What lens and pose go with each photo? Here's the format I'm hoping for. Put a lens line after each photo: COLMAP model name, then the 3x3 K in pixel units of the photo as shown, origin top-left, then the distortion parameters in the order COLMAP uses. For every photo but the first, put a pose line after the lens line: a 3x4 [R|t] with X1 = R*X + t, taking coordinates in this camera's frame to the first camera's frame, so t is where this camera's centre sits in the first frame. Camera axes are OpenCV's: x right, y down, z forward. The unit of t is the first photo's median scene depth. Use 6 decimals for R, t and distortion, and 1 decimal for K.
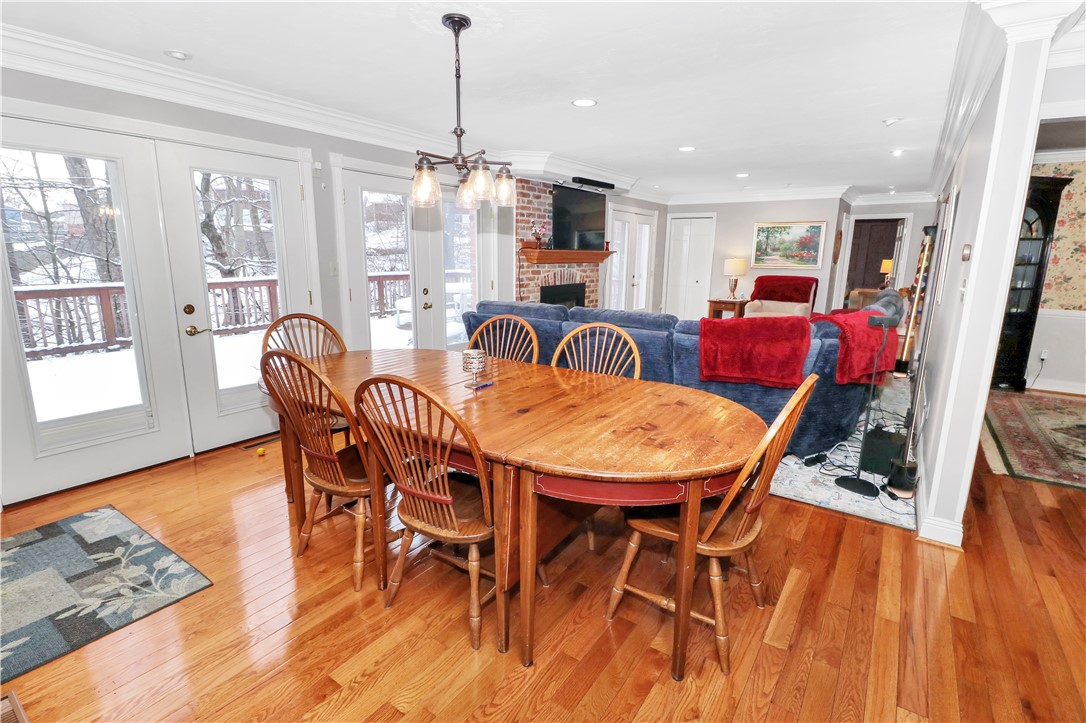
lens RADIAL K [[514.7, 0, 542.1], [0, 514.7, 366.2], [0, 0, 1]] dist [0.001964, 0.000230]
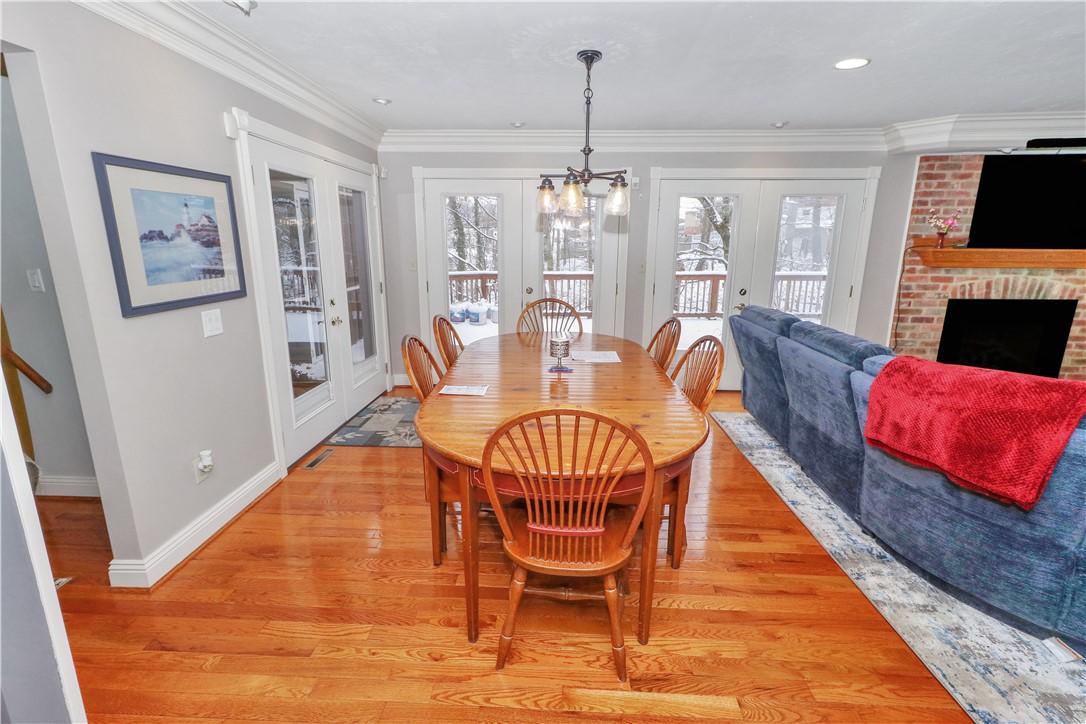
lens RADIAL K [[507.9, 0, 542.2], [0, 507.9, 369.4], [0, 0, 1]] dist [-0.003660, -0.001860]
pose [[0.521610, 0.197162, -0.830090, 0.337254], [-0.182095, 0.976241, 0.117451, -0.037670], [0.833525, 0.089892, 0.545120, 0.138707]]
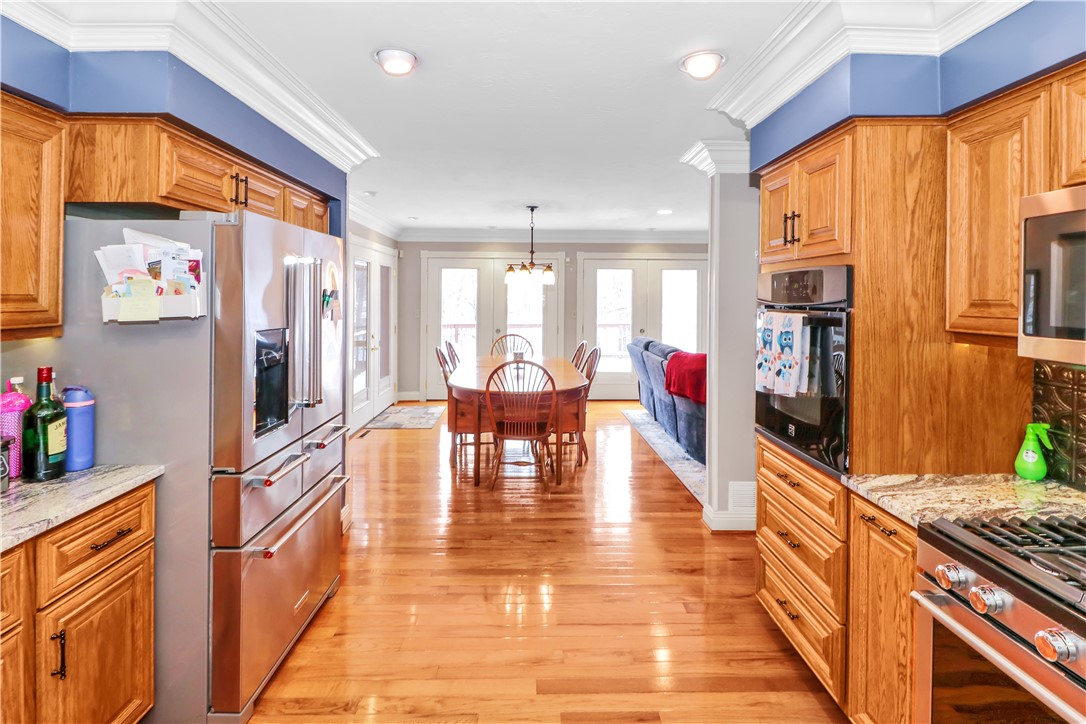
lens RADIAL K [[507.9, 0, 545.2], [0, 507.9, 303.4], [0, 0, 1]] dist [-0.003660, -0.001860]
pose [[0.589850, -0.001829, -0.807511, 0.645432], [-0.170642, 0.977133, -0.126860, 0.007121], [0.789277, 0.212623, 0.576049, -0.054353]]
